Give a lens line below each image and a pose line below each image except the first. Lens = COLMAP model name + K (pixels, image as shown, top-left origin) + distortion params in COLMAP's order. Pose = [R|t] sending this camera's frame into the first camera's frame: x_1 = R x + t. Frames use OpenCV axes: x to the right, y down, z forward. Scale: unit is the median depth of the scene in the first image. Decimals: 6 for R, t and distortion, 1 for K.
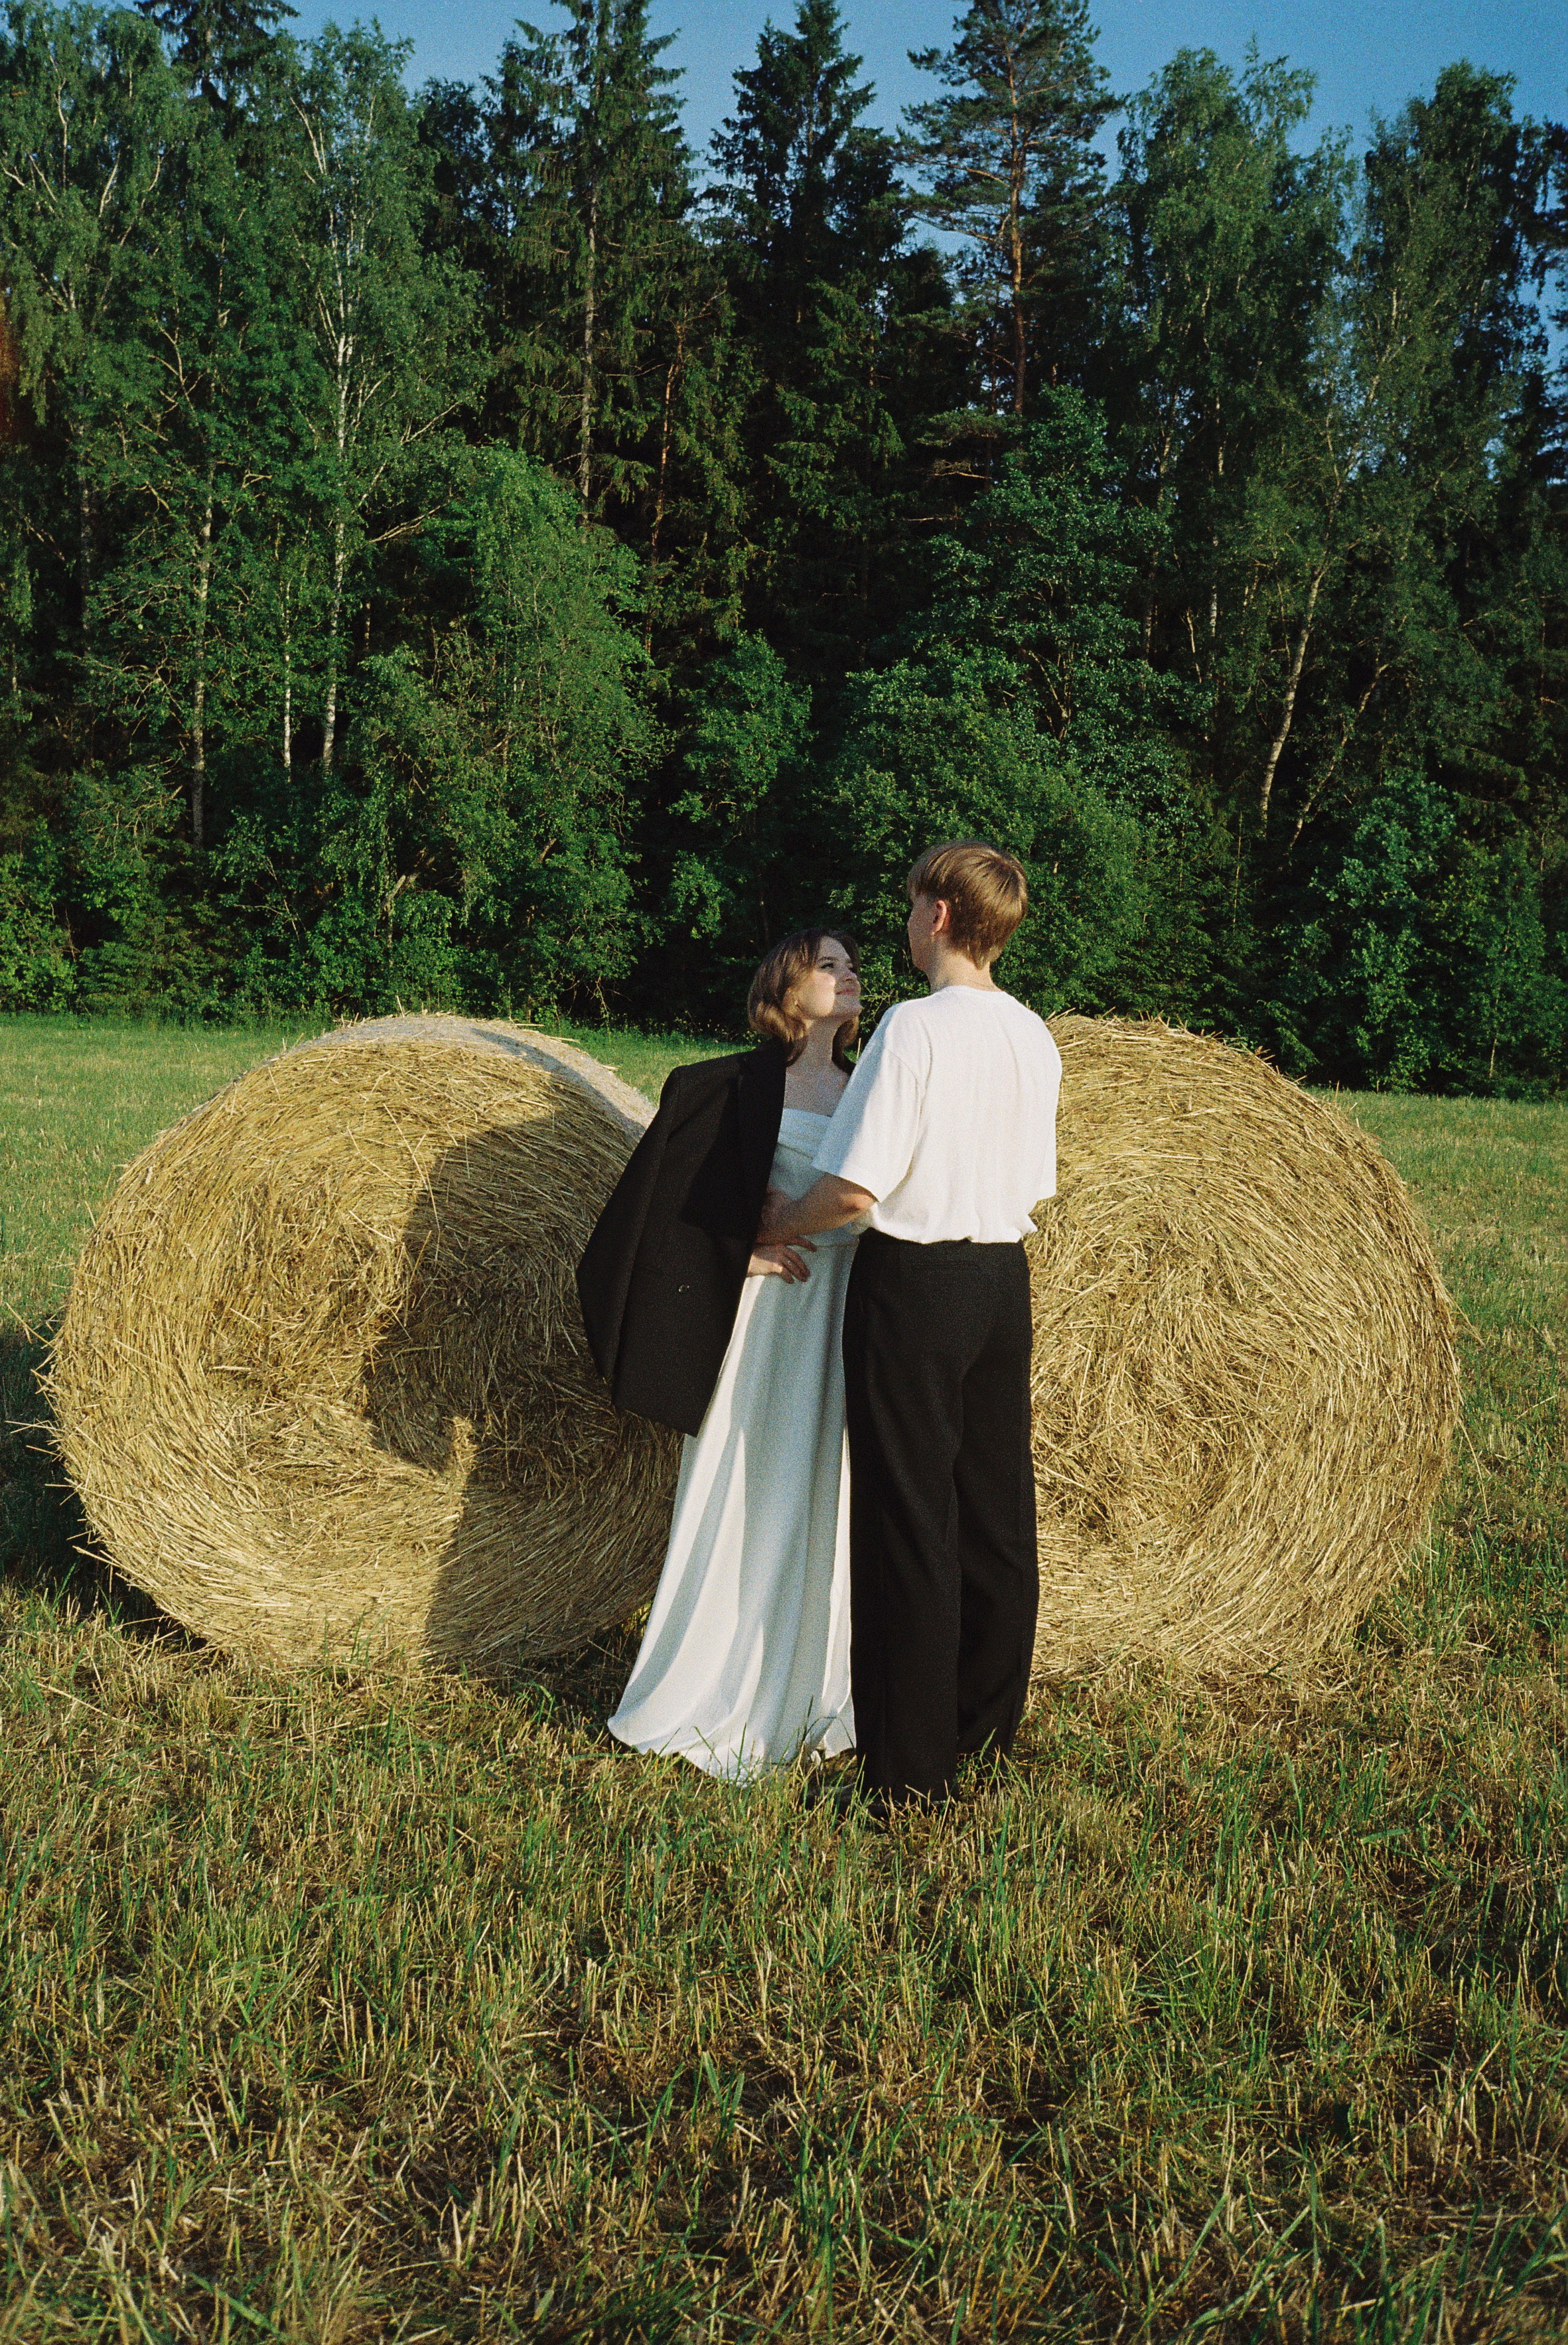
lens RADIAL K [[2388.7, 0, 739.3], [0, 2388.7, 1123.2], [0, 0, 1]] dist [0.142863, -0.286295]
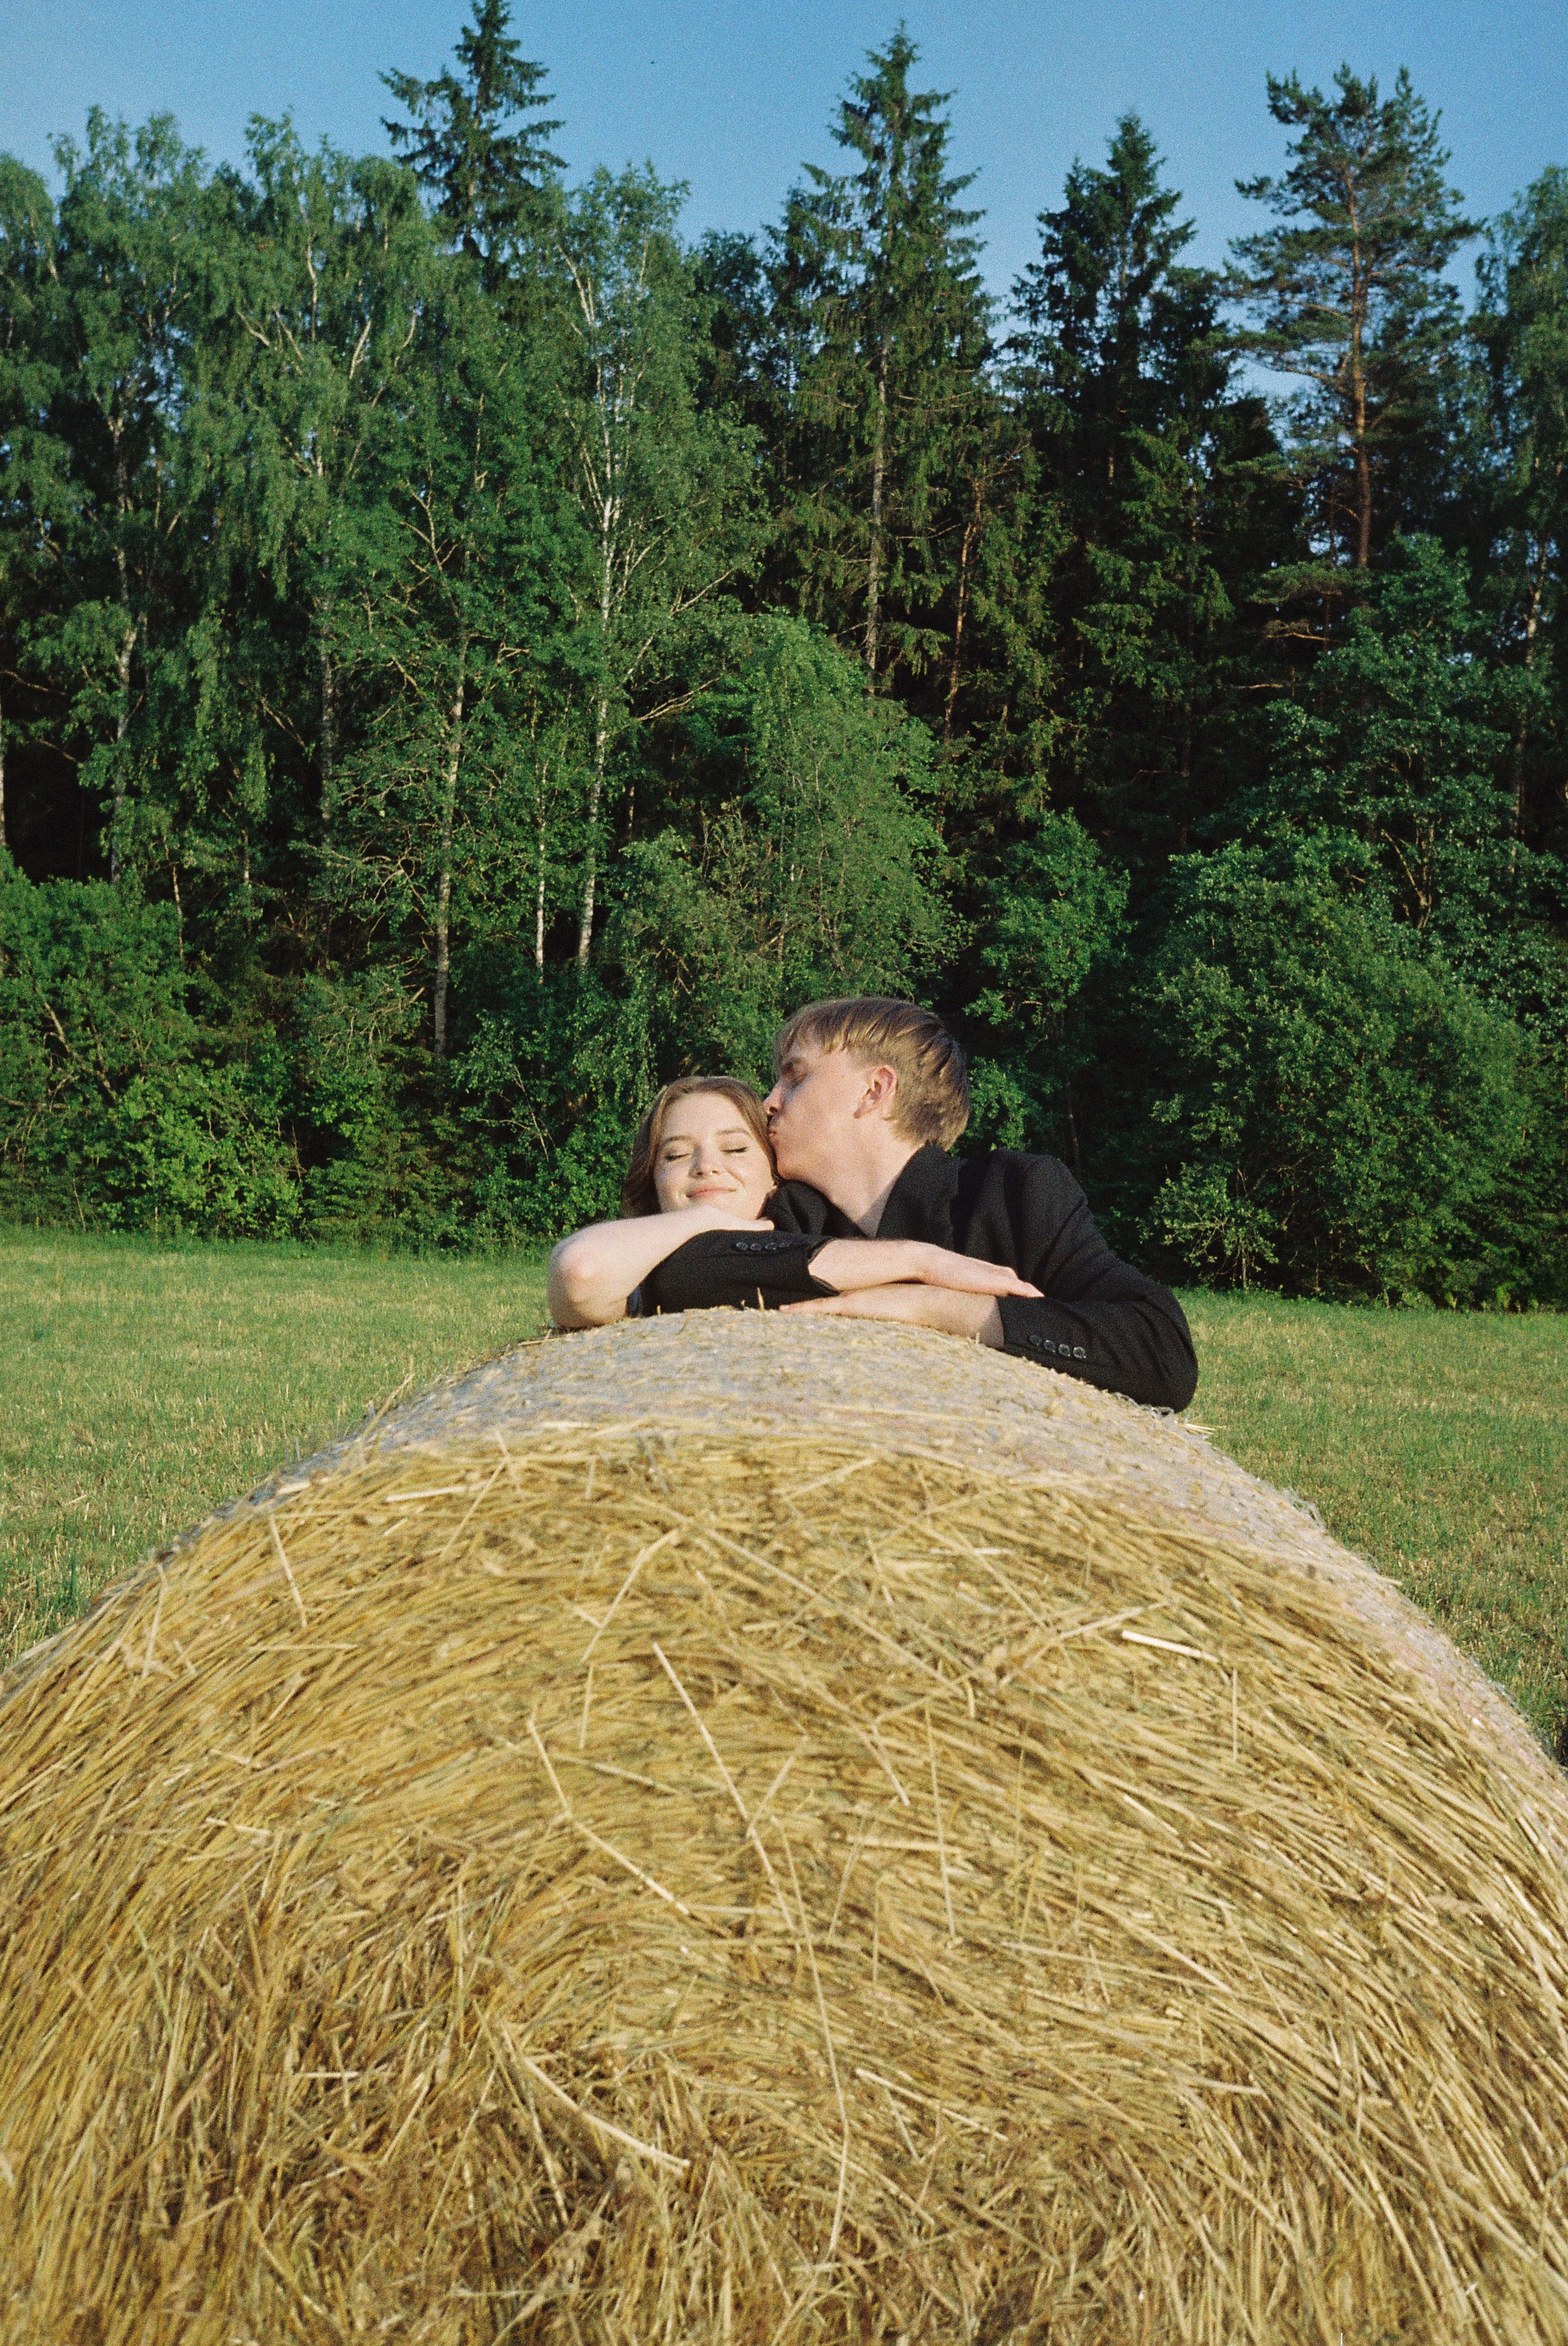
lens RADIAL K [[2588.3, 0, 810.0], [0, 2588.3, 1132.1], [0, 0, 1]] dist [0.170193, -0.427877]
pose [[0.996701, 0.002117, -0.081137, -0.008579], [-0.009190, 0.996174, -0.086907, -0.003370], [0.080643, 0.087366, 0.992907, 0.053730]]
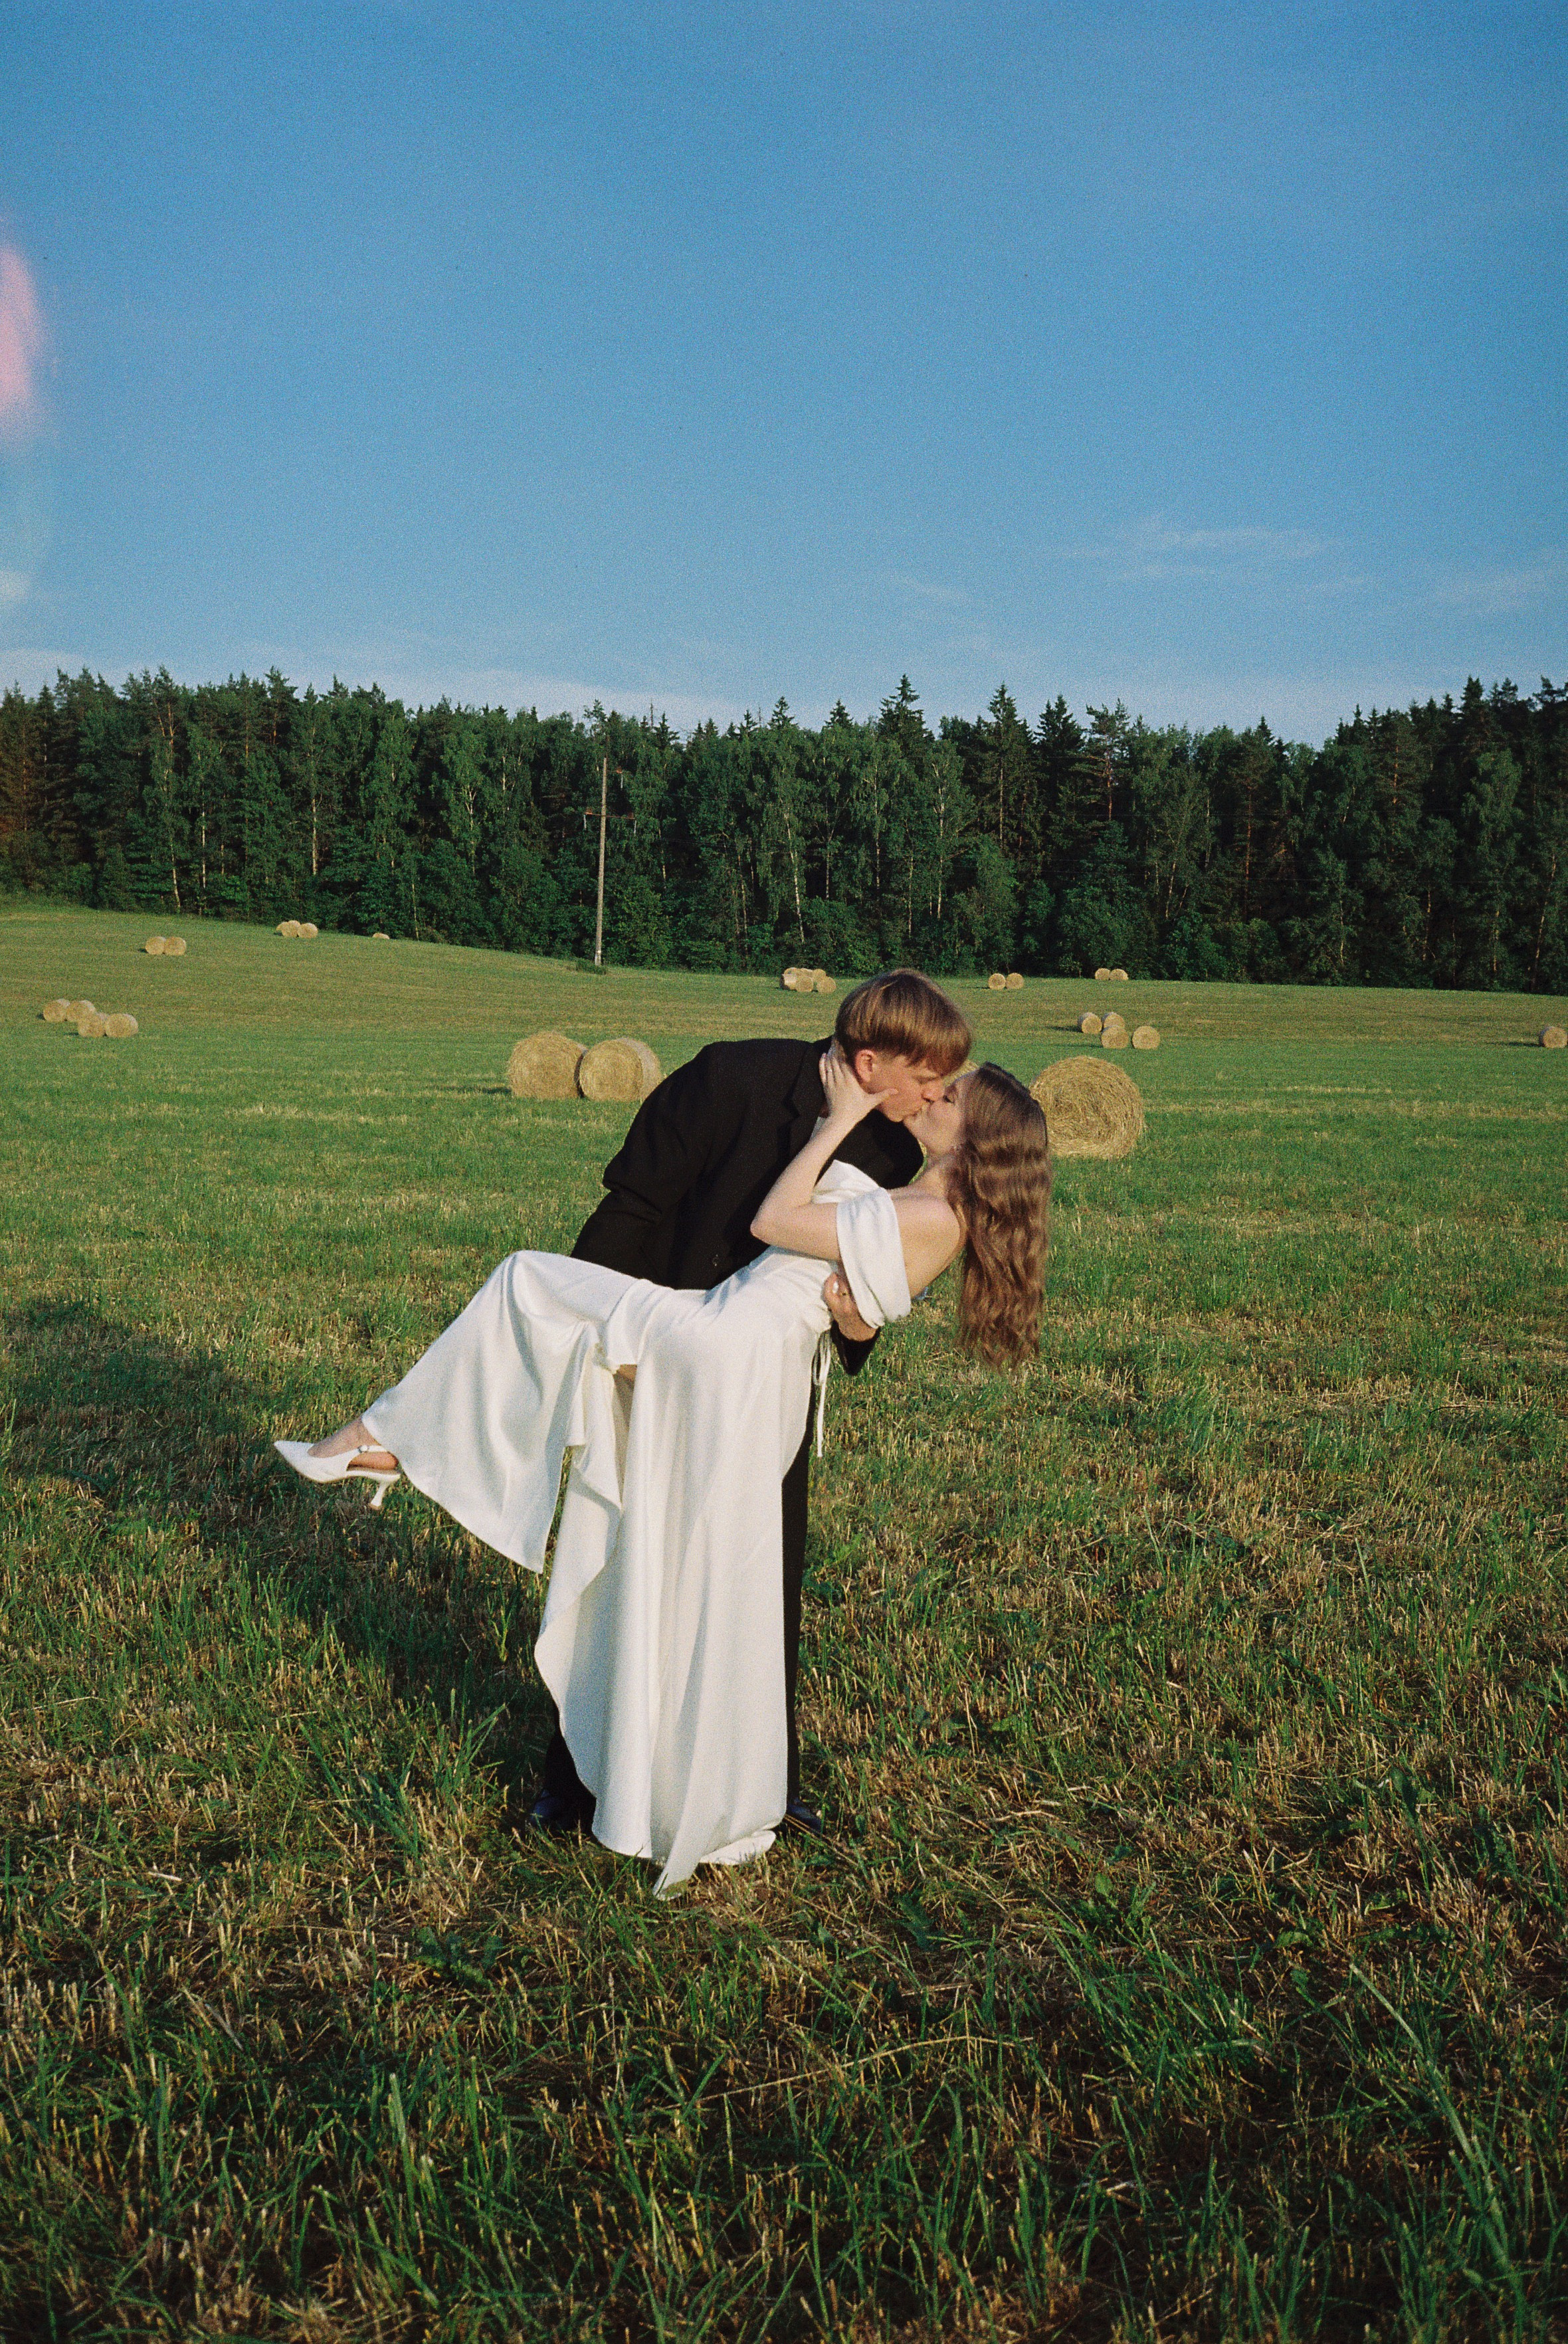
lens RADIAL K [[2363.6, 0, 757.7], [0, 2363.6, 1120.0], [0, 0, 1]] dist [0.151943, -0.324294]
pose [[0.984498, -0.026906, -0.173322, 0.226071], [0.030382, 0.999386, 0.017431, 0.131640], [0.172747, -0.022426, 0.984711, -3.218879]]
